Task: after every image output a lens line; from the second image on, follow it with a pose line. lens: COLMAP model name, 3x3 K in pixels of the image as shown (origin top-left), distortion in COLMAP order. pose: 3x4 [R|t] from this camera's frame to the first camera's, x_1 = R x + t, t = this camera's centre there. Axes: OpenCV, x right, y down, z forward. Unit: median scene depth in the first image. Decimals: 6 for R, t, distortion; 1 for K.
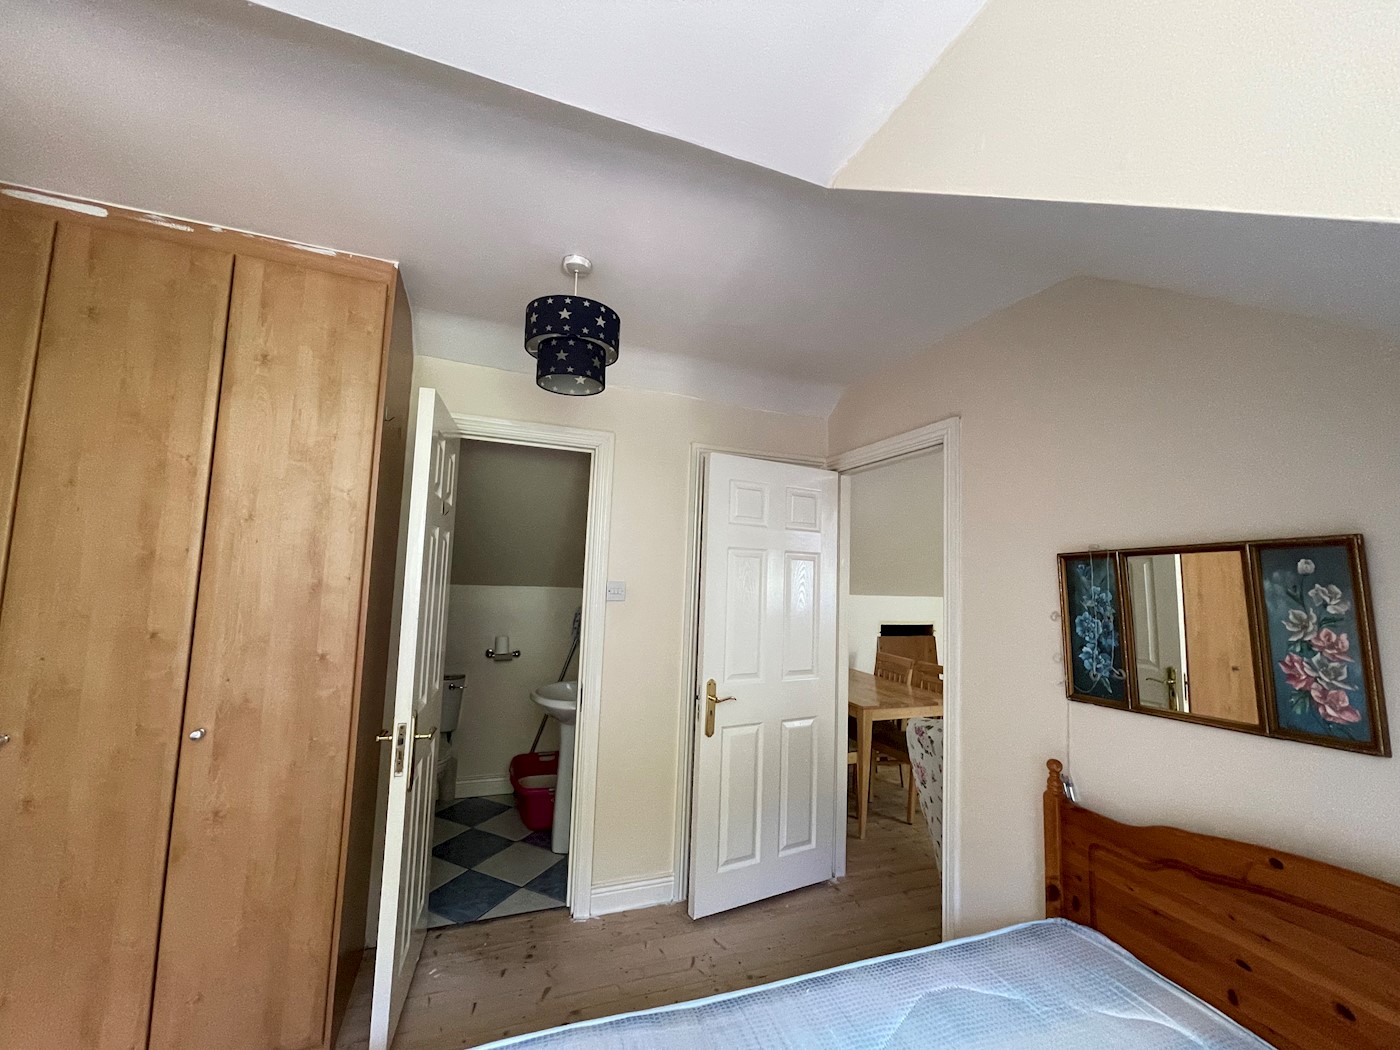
lens RADIAL K [[561.9, 0, 700.0], [0, 561.9, 525.0], [0, 0, 1]] dist [0.000481, 0.000424]
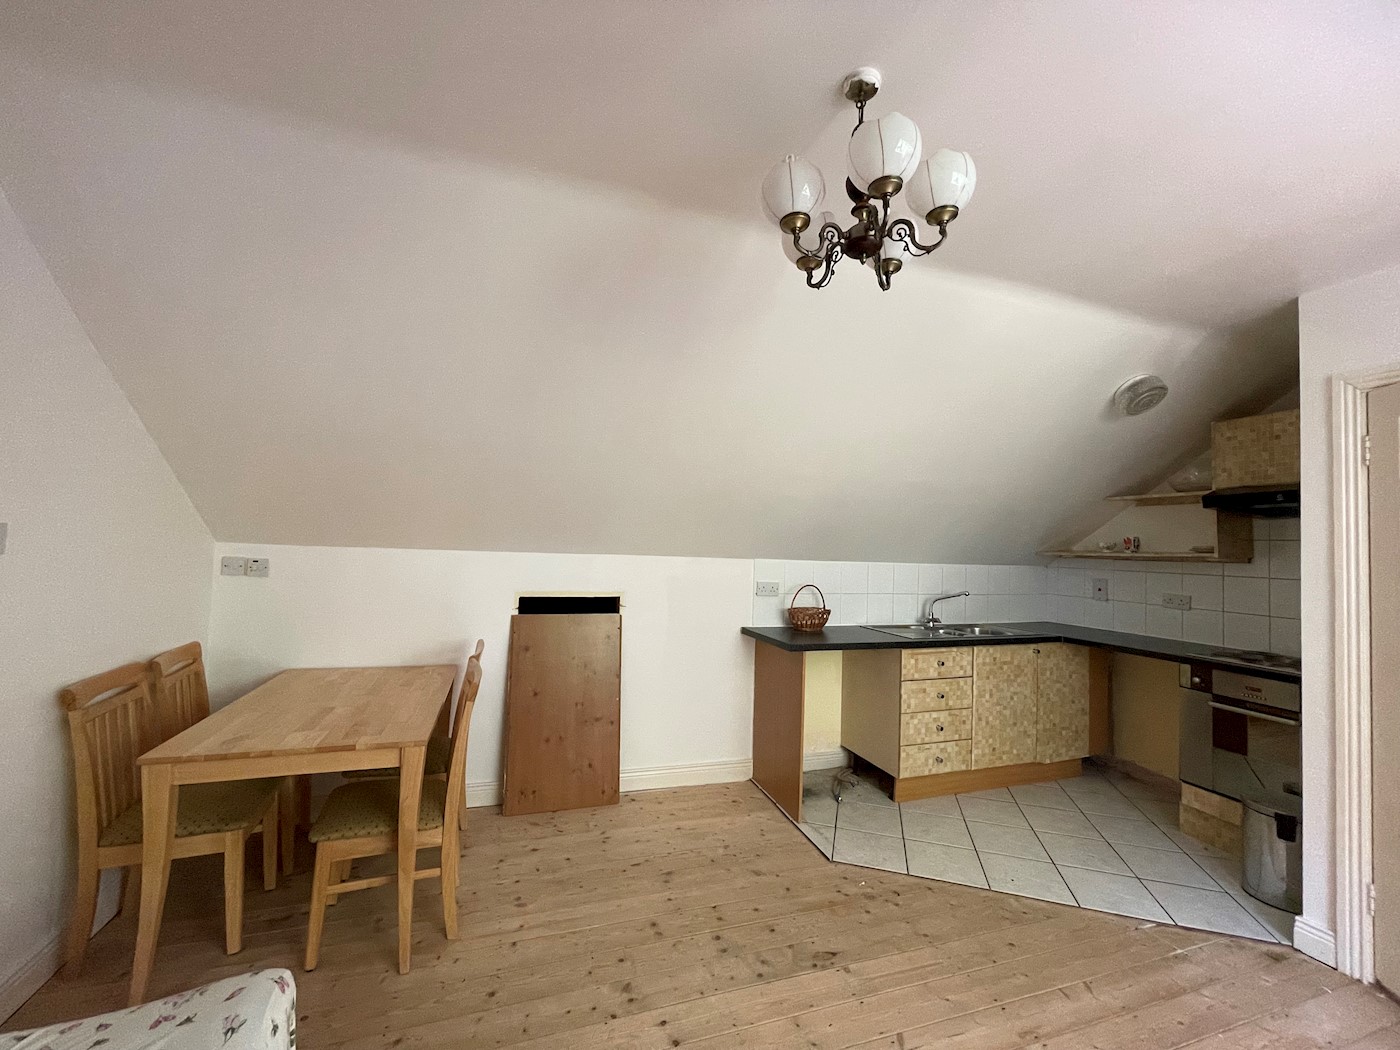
lens RADIAL K [[564.0, 0, 697.2], [0, 564.0, 528.2], [0, 0, 1]] dist [-0.000889, 0.000053]
pose [[0.999653, -0.012572, -0.023130, 0.547398], [0.013925, 0.998144, 0.059289, 0.061651], [0.022342, -0.059591, 0.997973, 0.354821]]
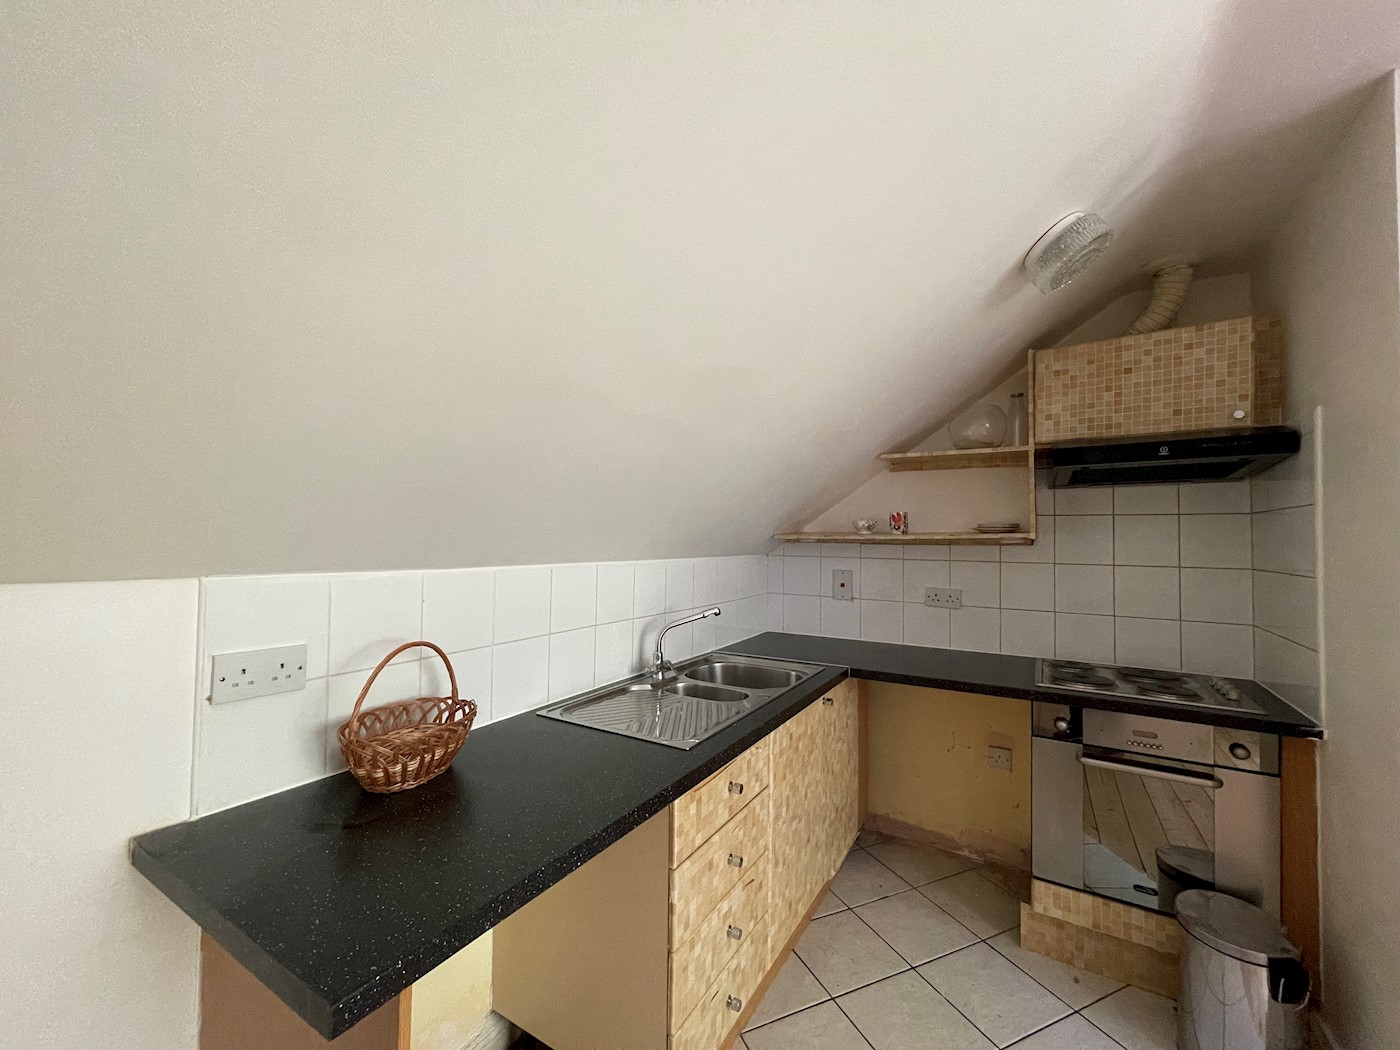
lens RADIAL K [[569.0, 0, 701.6], [0, 569.0, 521.3], [0, 0, 1]] dist [-0.001528, 0.000136]
pose [[0.779998, -0.014141, 0.625622, 0.619646], [-0.035036, 0.997190, 0.066220, 0.106299], [-0.624801, -0.073571, 0.777311, 0.821659]]
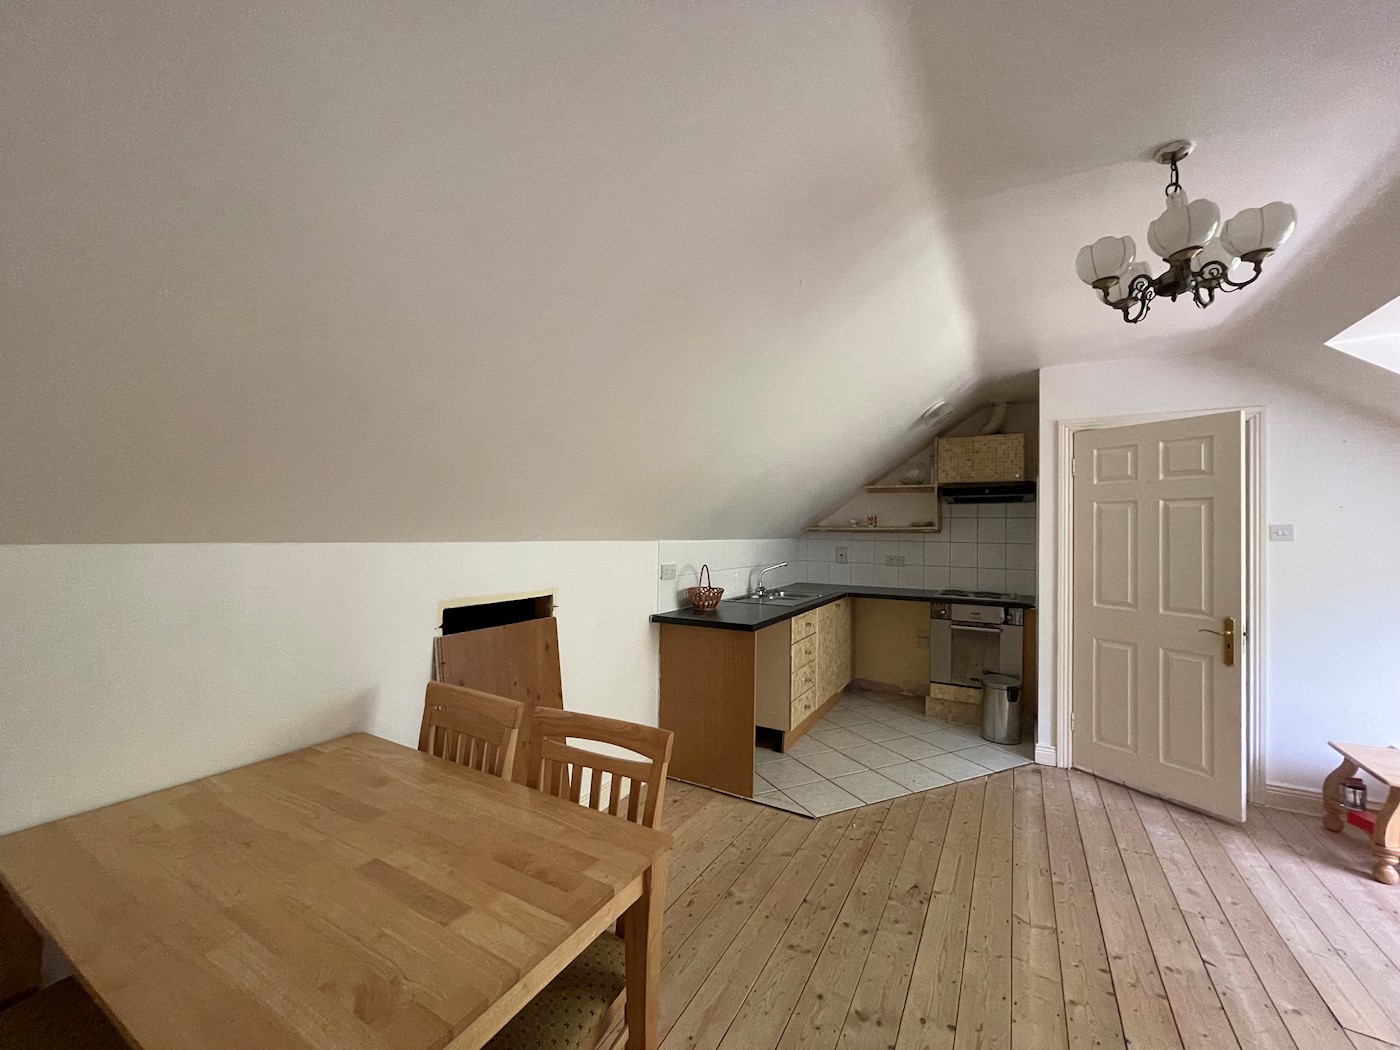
lens RADIAL K [[561.9, 0, 700.0], [0, 561.9, 525.0], [0, 0, 1]] dist [0.000481, 0.000424]
pose [[0.760958, -0.026601, 0.648255, 0.193183], [-0.038538, 0.995542, 0.086091, 0.067123], [-0.647655, -0.090494, 0.756540, 0.547432]]
